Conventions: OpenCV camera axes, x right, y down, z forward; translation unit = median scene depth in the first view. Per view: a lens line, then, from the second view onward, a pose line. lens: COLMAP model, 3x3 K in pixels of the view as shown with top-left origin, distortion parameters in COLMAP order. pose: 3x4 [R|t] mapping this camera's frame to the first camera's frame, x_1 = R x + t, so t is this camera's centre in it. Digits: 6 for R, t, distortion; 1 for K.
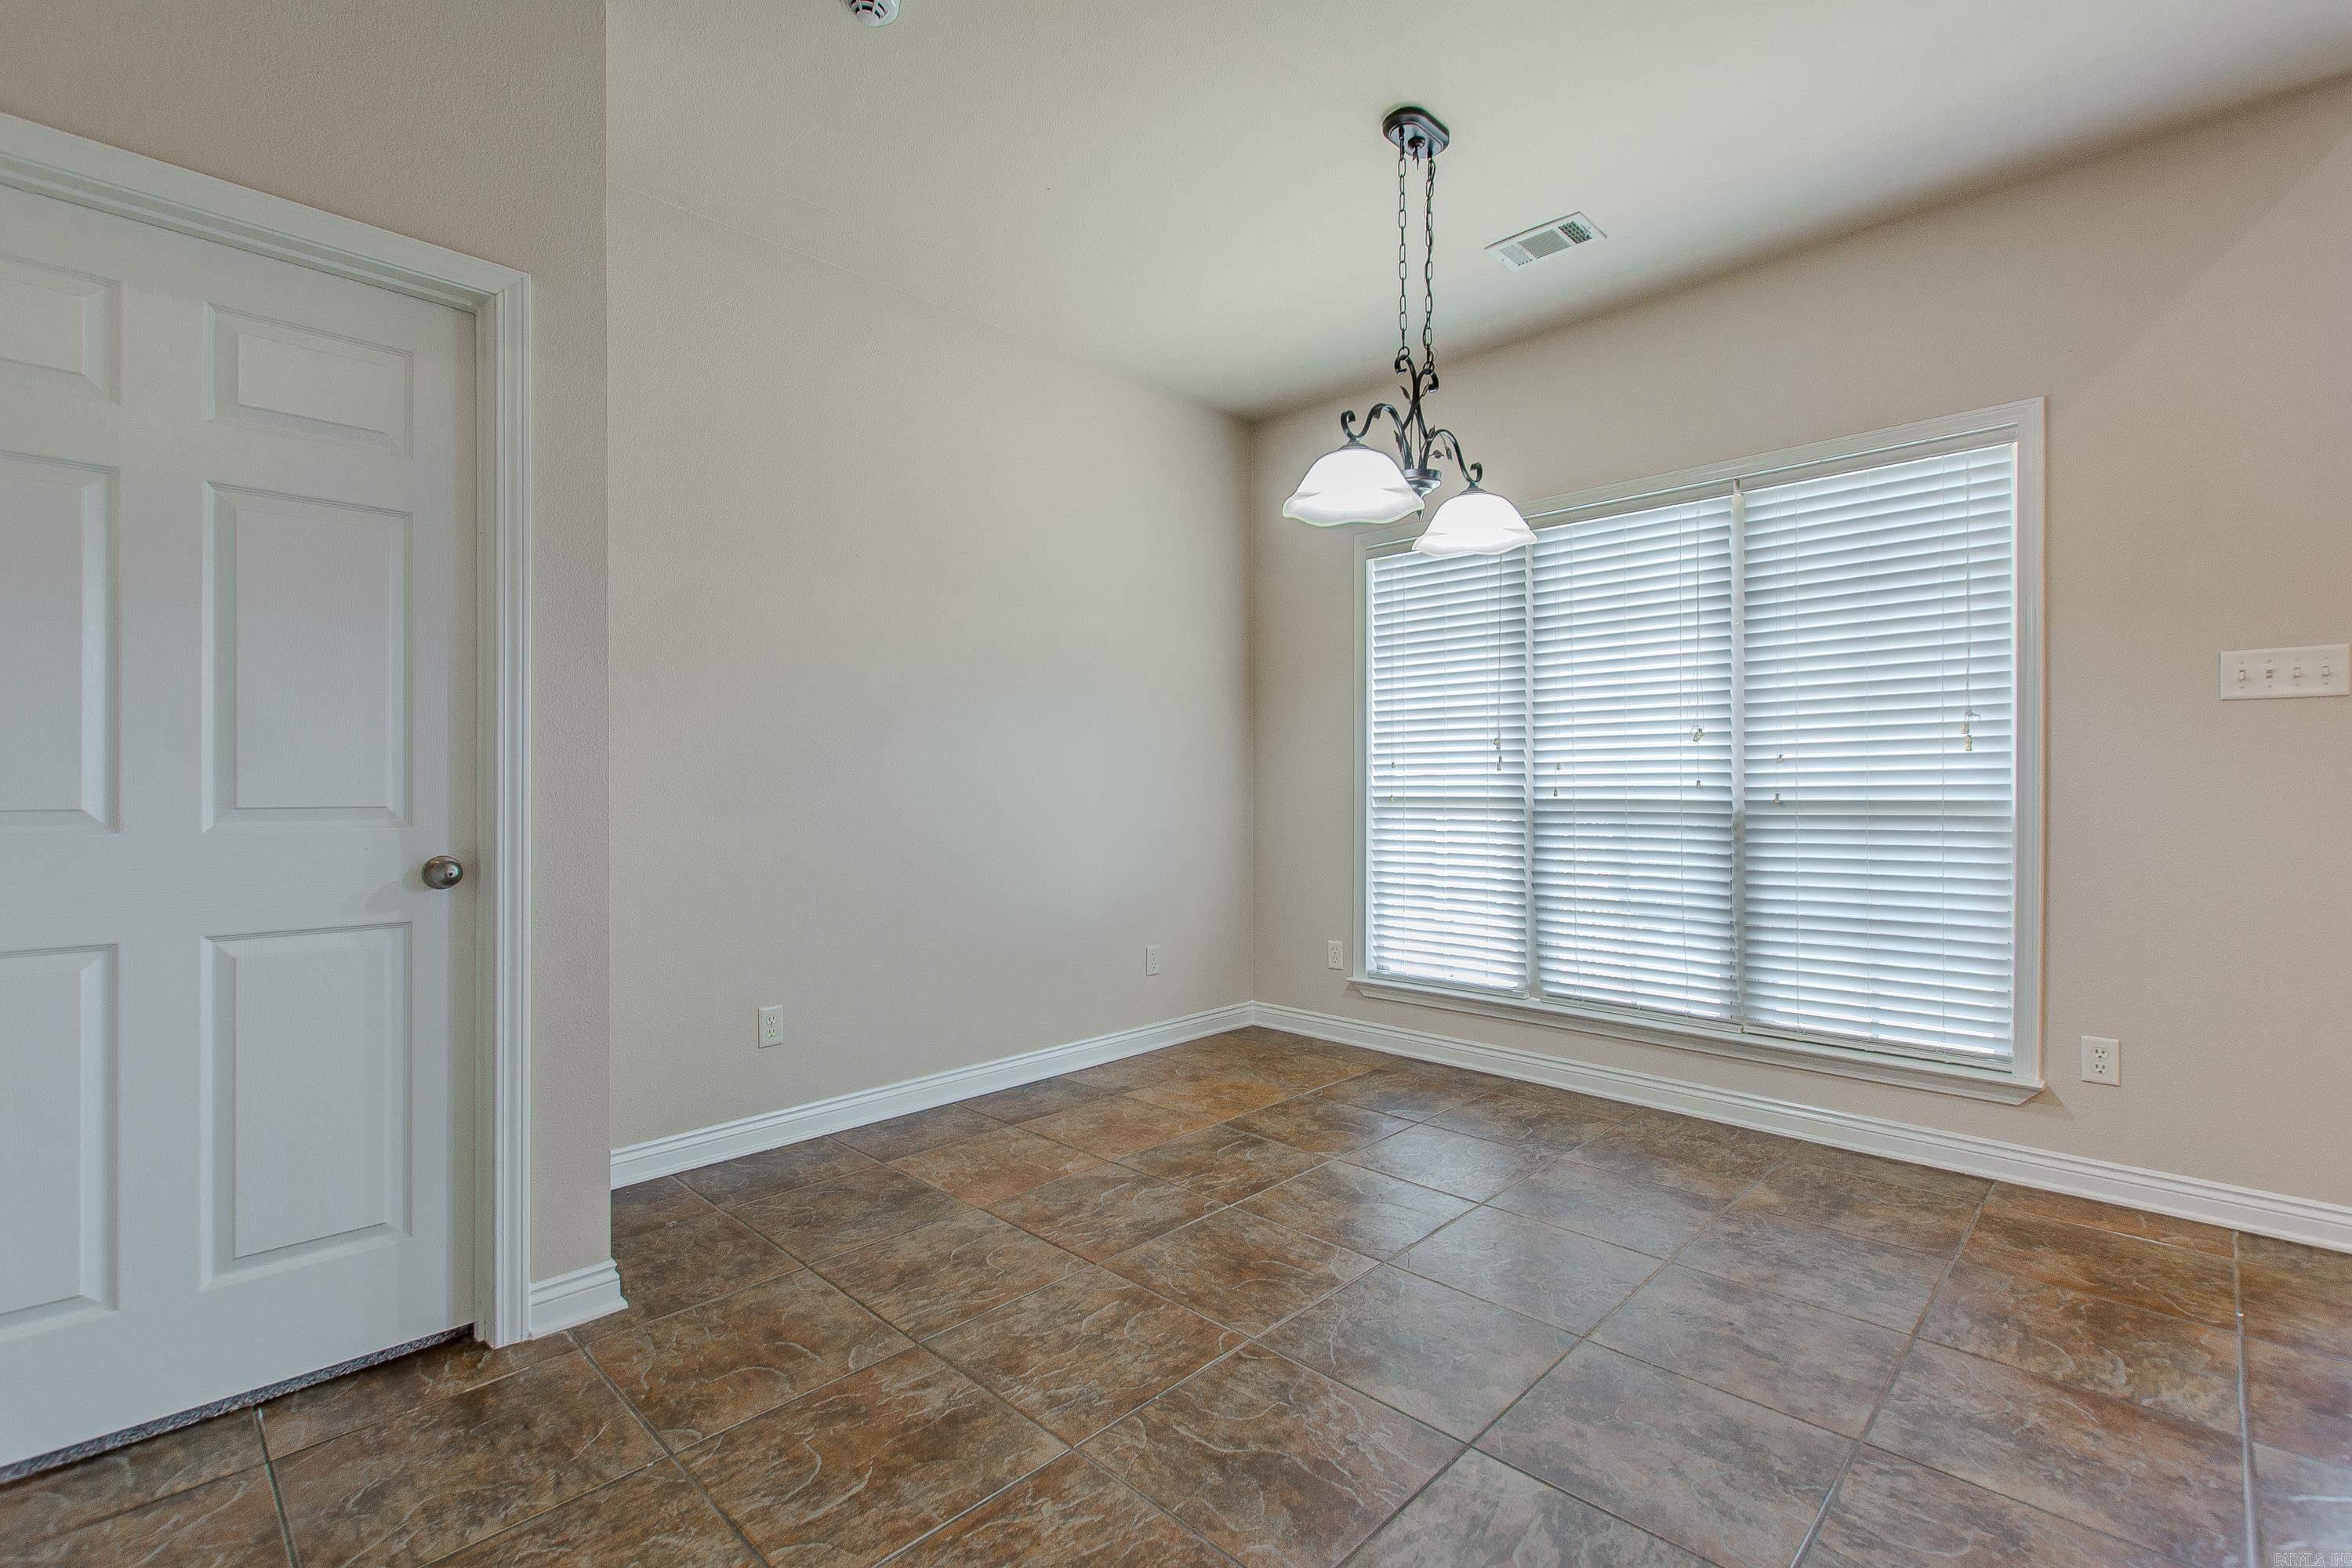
lens RADIAL K [[1031.9, 0, 1169.1], [0, 1031.9, 786.8], [0, 0, 1]] dist [0.007053, -0.002889]
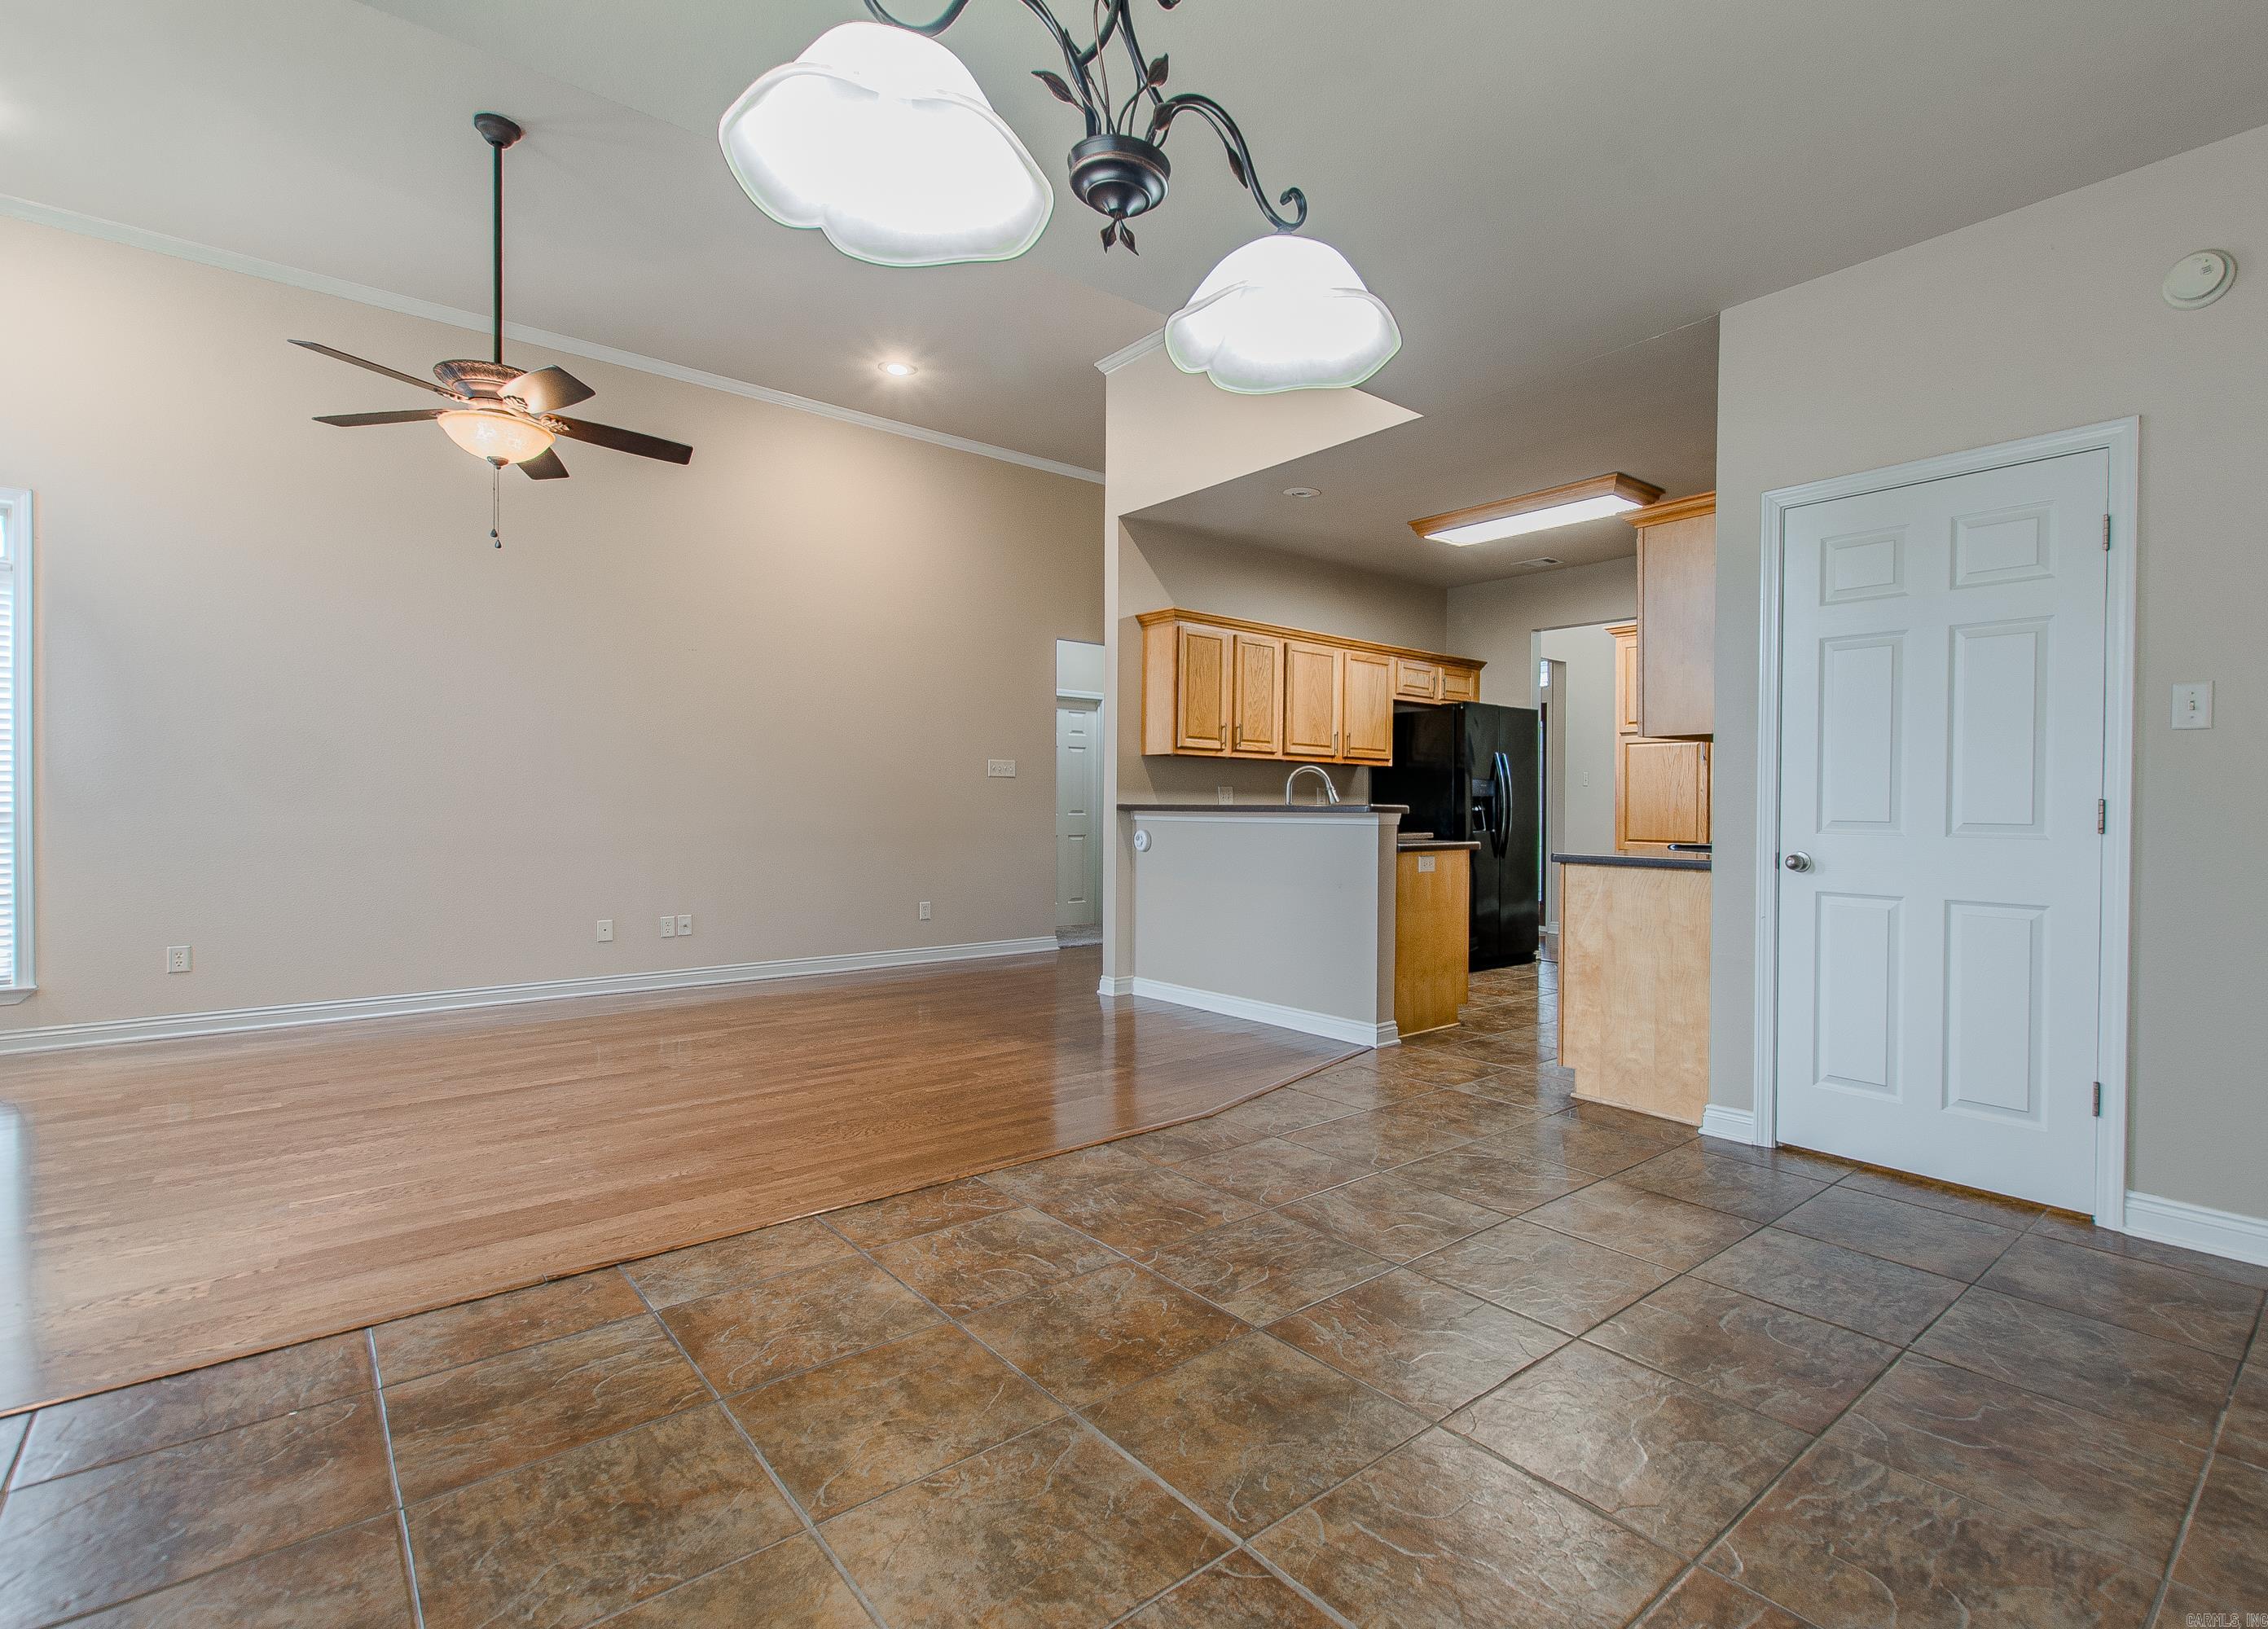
lens RADIAL K [[1071.4, 0, 1254.4], [0, 1071.4, 820.9], [0, 0, 1]] dist [0.000660, -0.001603]
pose [[-0.998615, -0.003556, 0.052484, 0.135750], [-0.002629, 0.999840, 0.017718, -0.003482], [-0.052538, 0.017556, -0.998465, 1.360632]]
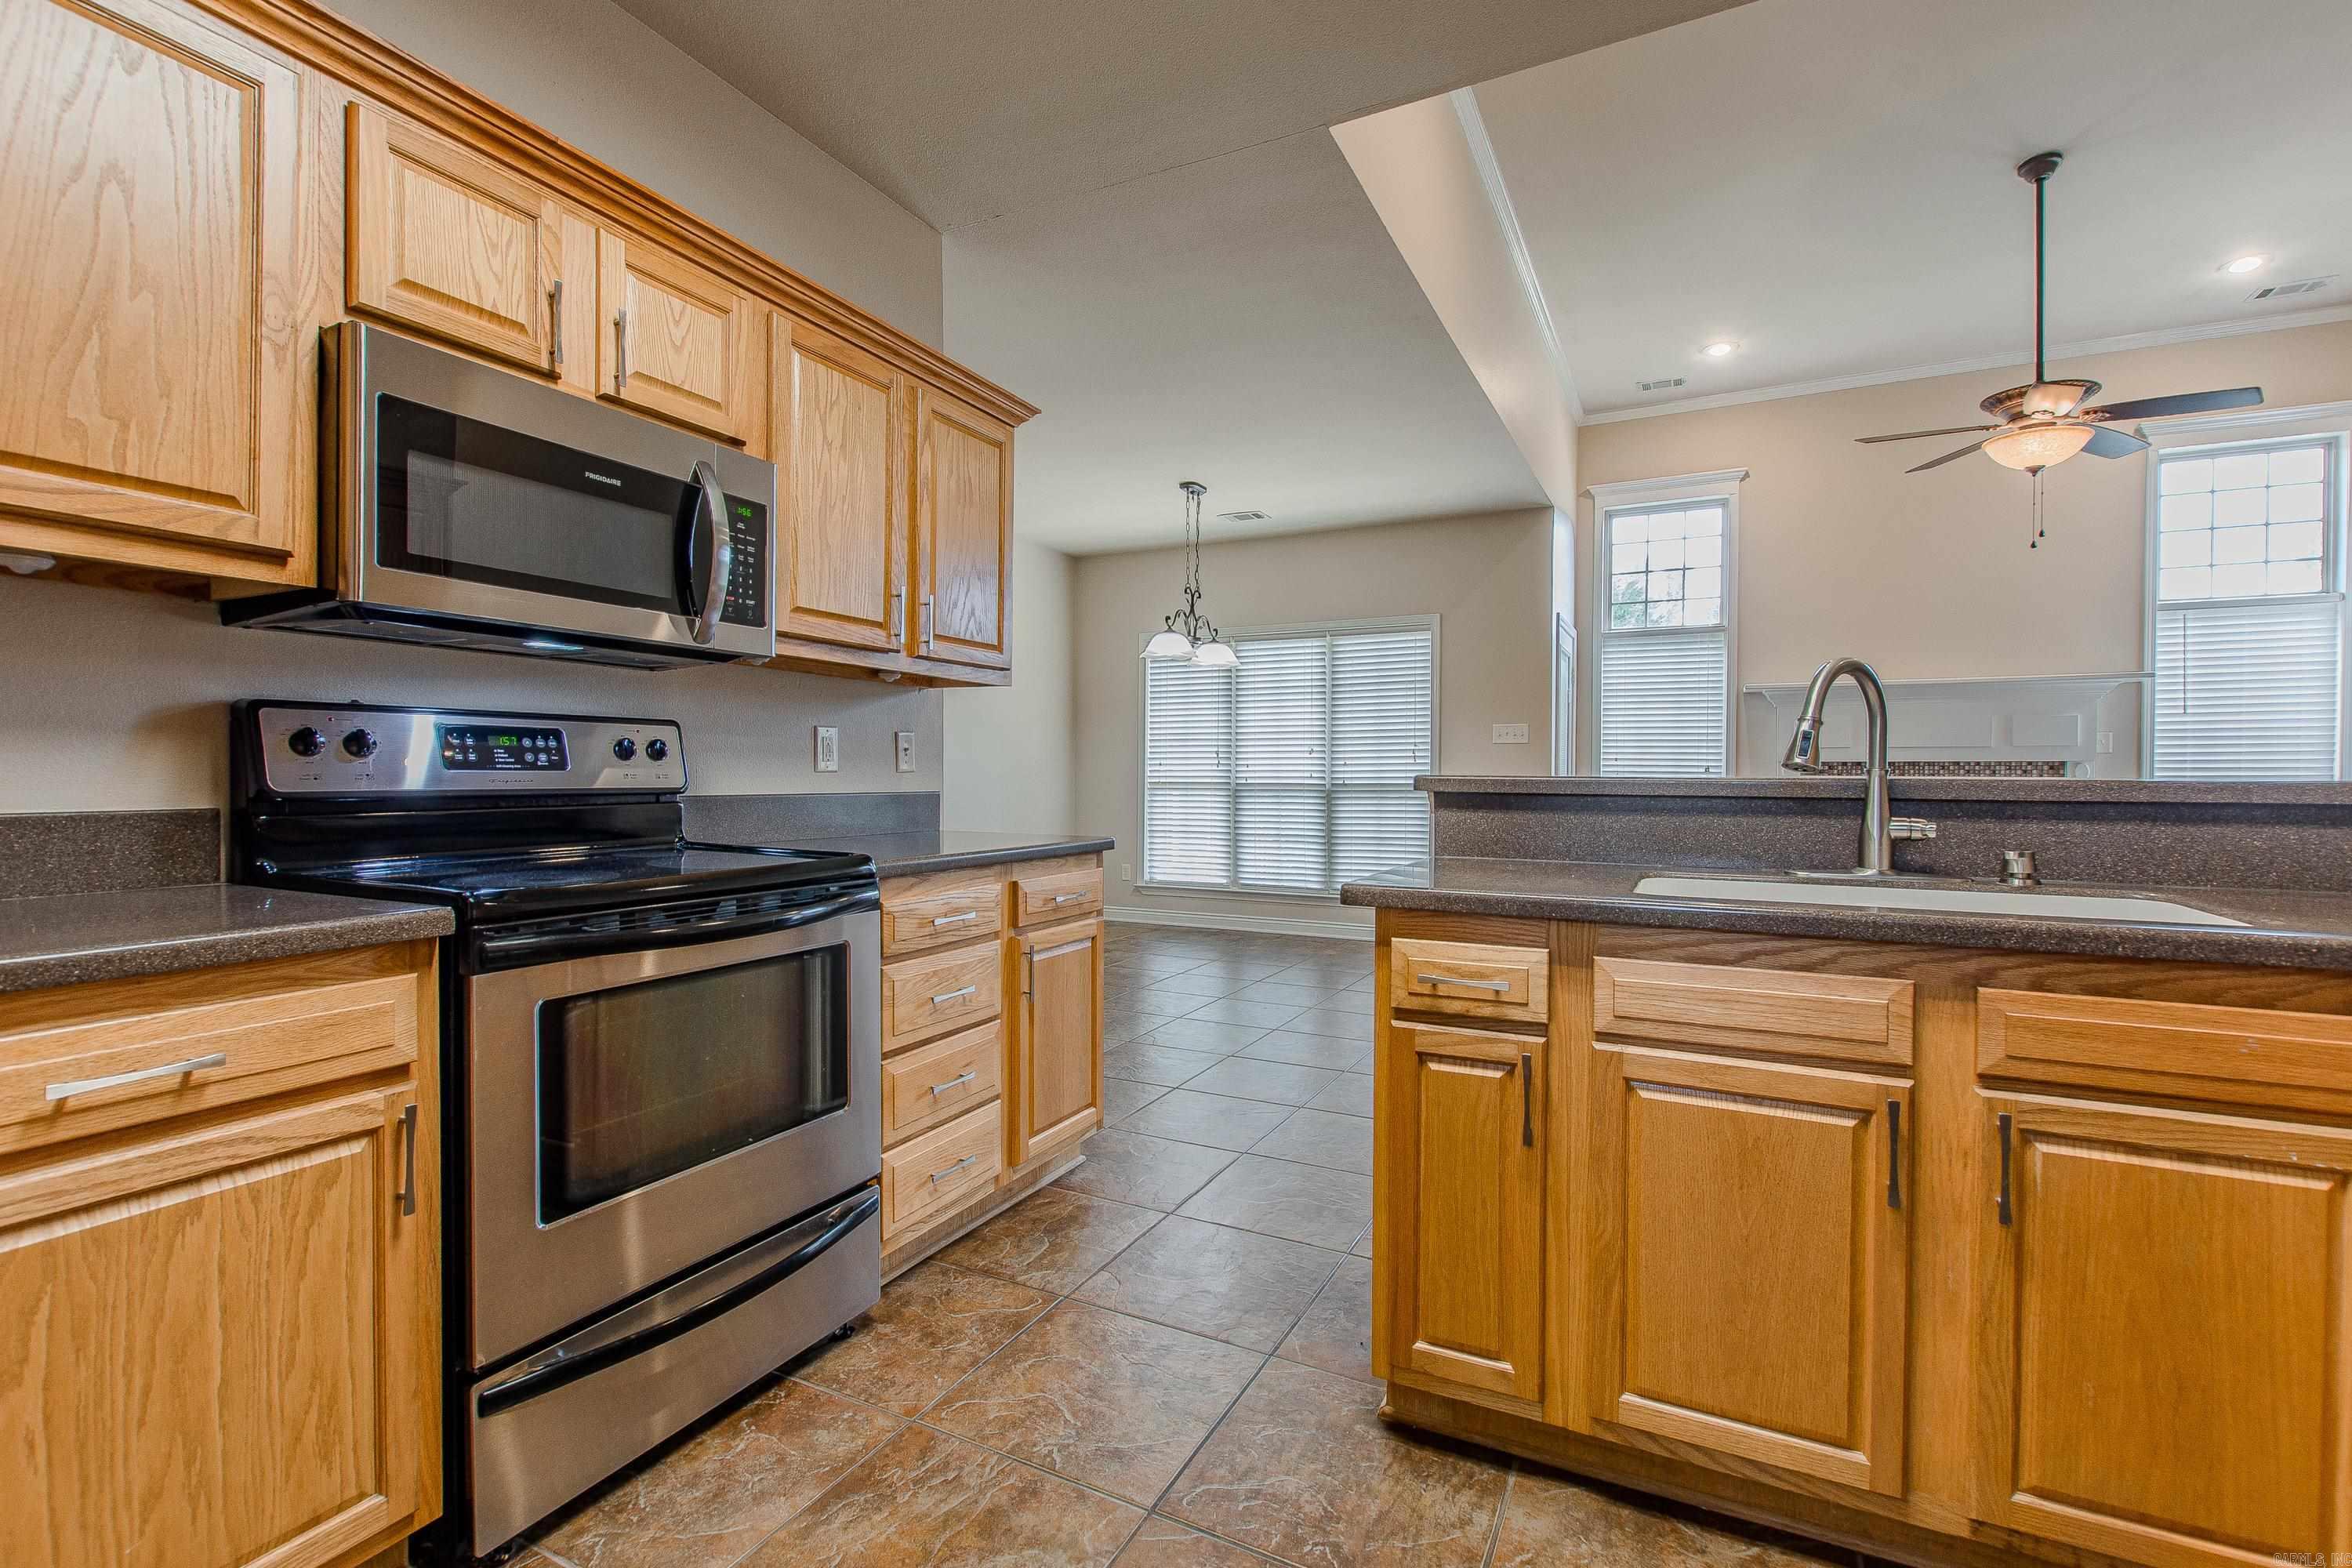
lens RADIAL K [[1031.9, 0, 1187.1], [0, 1031.9, 783.5], [0, 0, 1]] dist [0.007053, -0.002889]
pose [[0.951537, 0.004791, 0.307495, -0.427087], [-0.006546, 0.999968, 0.004678, 0.006288], [-0.307463, -0.006464, 0.951538, -1.058937]]
